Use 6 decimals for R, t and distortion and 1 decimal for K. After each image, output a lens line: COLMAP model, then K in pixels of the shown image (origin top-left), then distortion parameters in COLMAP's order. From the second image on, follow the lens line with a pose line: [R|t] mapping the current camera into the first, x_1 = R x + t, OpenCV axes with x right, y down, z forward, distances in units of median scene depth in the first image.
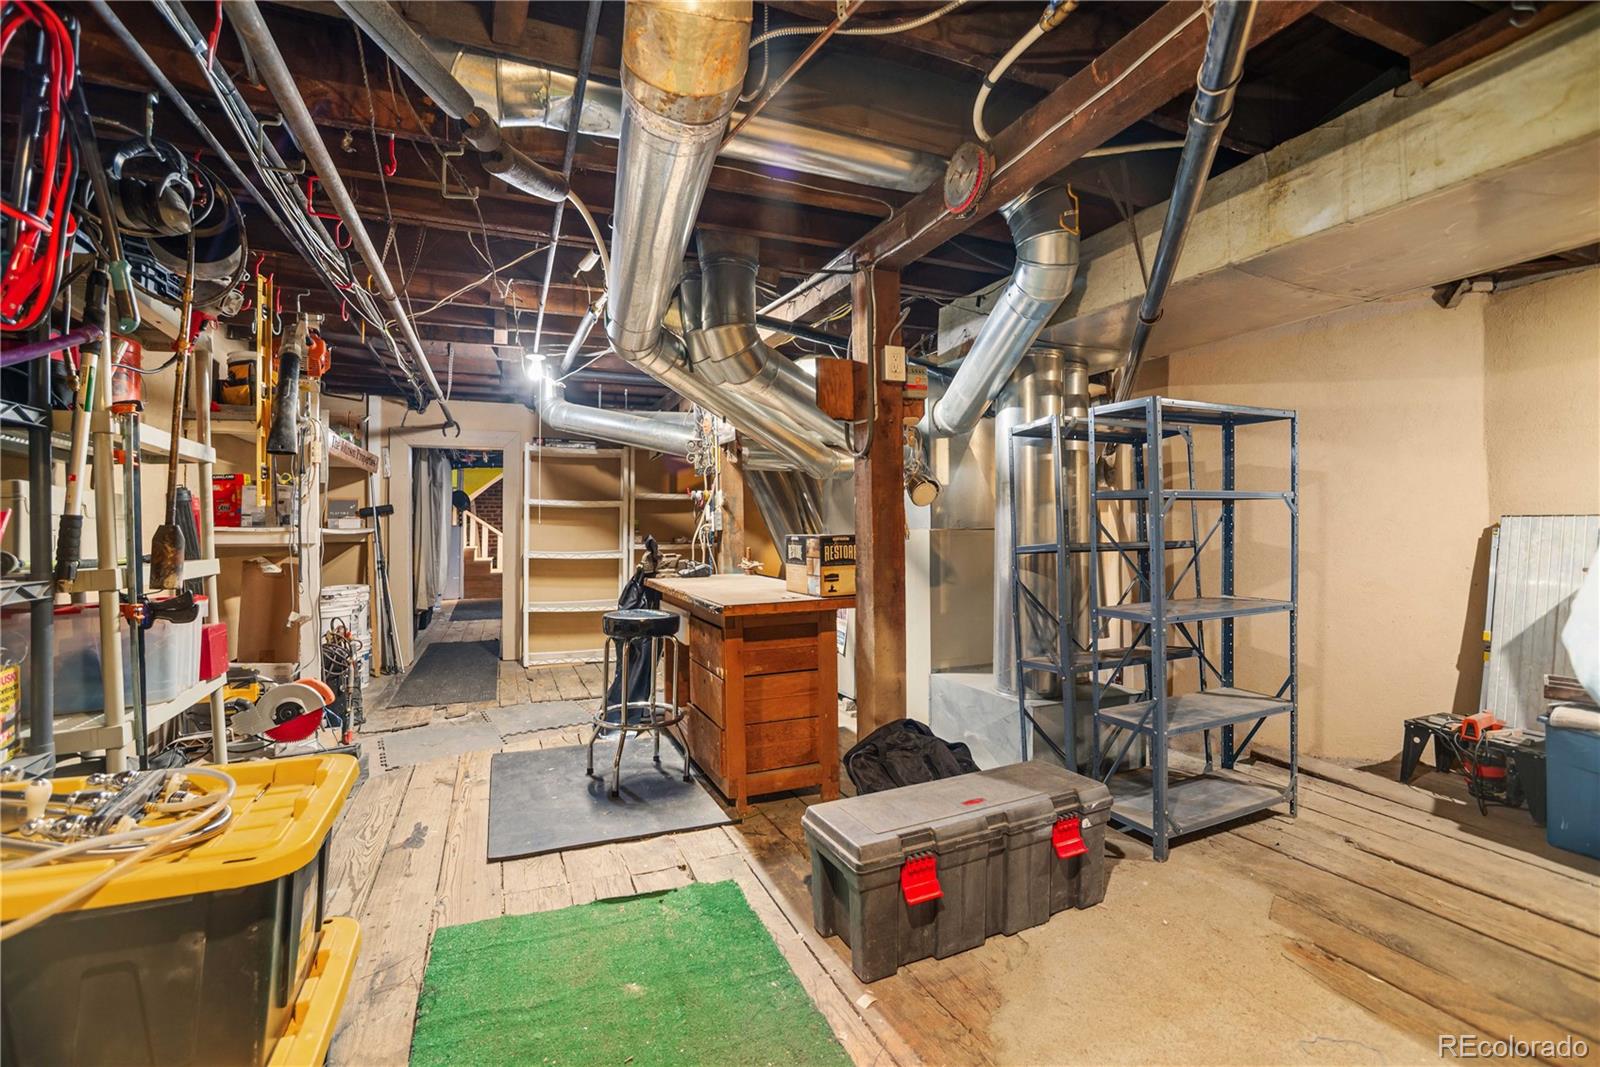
lens RADIAL K [[686.3, 0, 796.8], [0, 686.3, 536.3], [0, 0, 1]] dist [-0.052717, 0.009138]
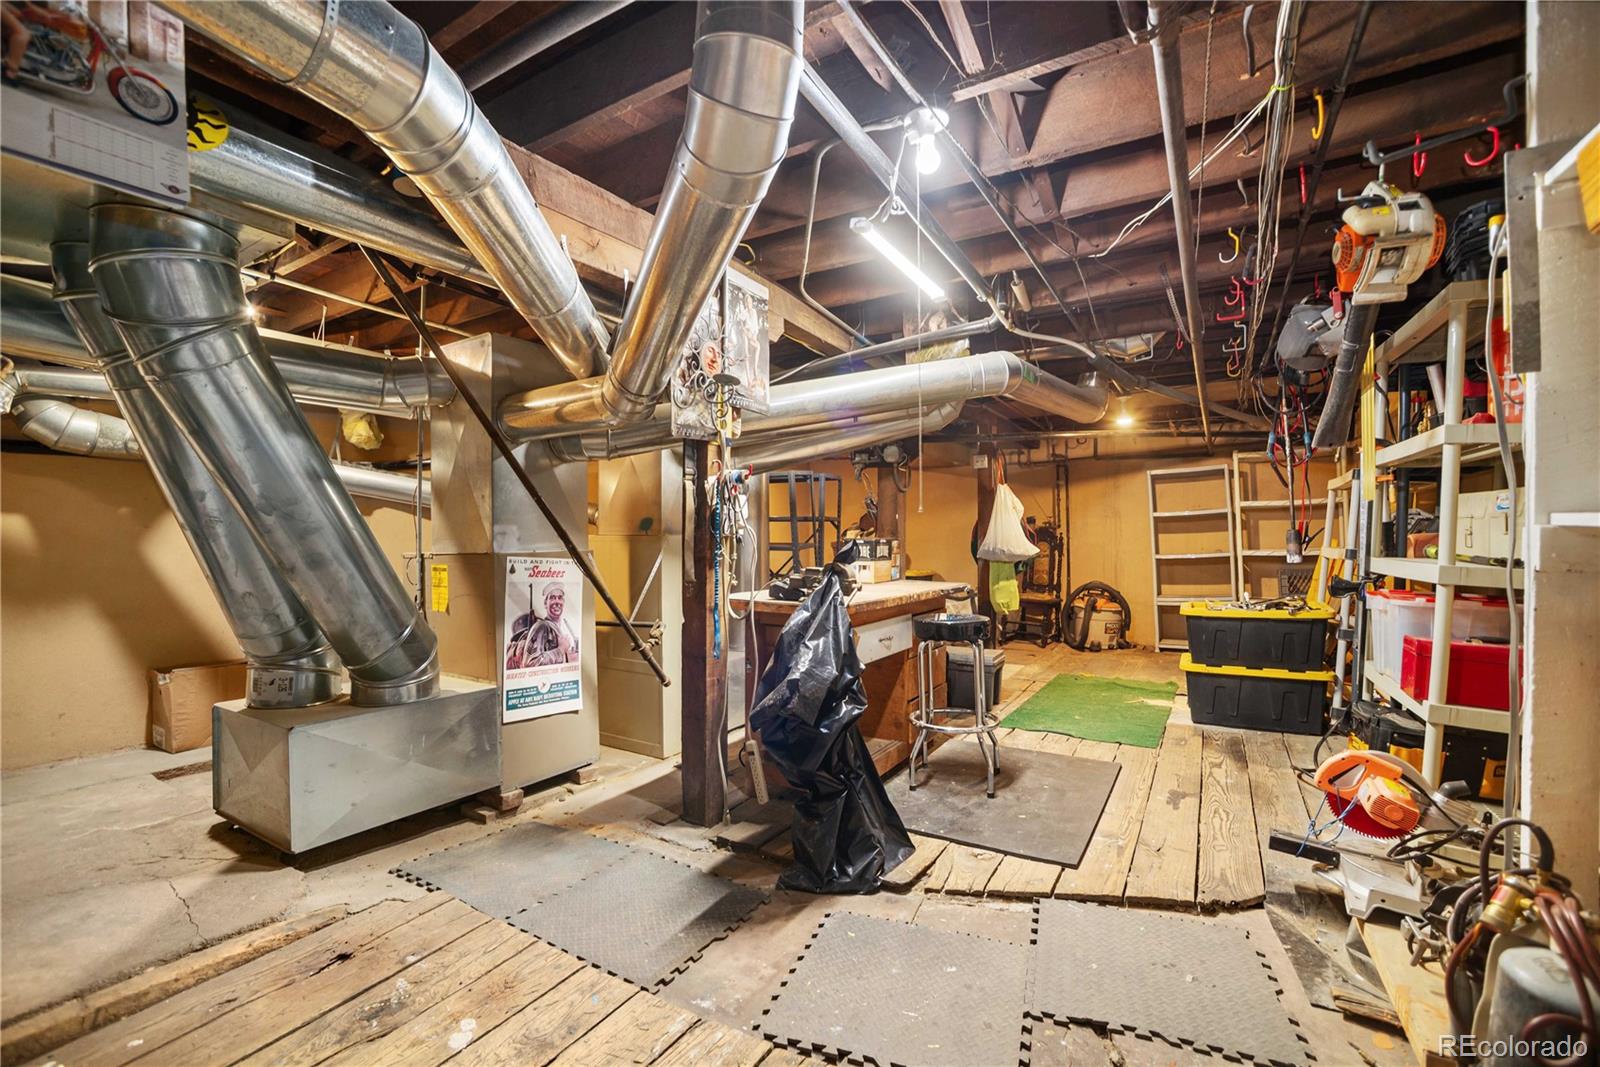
lens RADIAL K [[686.3, 0, 795.1], [0, 686.3, 534.6], [0, 0, 1]] dist [-0.052717, 0.009138]
pose [[-0.572419, 0.008560, 0.819917, -1.009395], [0.002774, 0.999960, -0.008503, 0.002249], [-0.819957, -0.002592, -0.572420, 1.941365]]
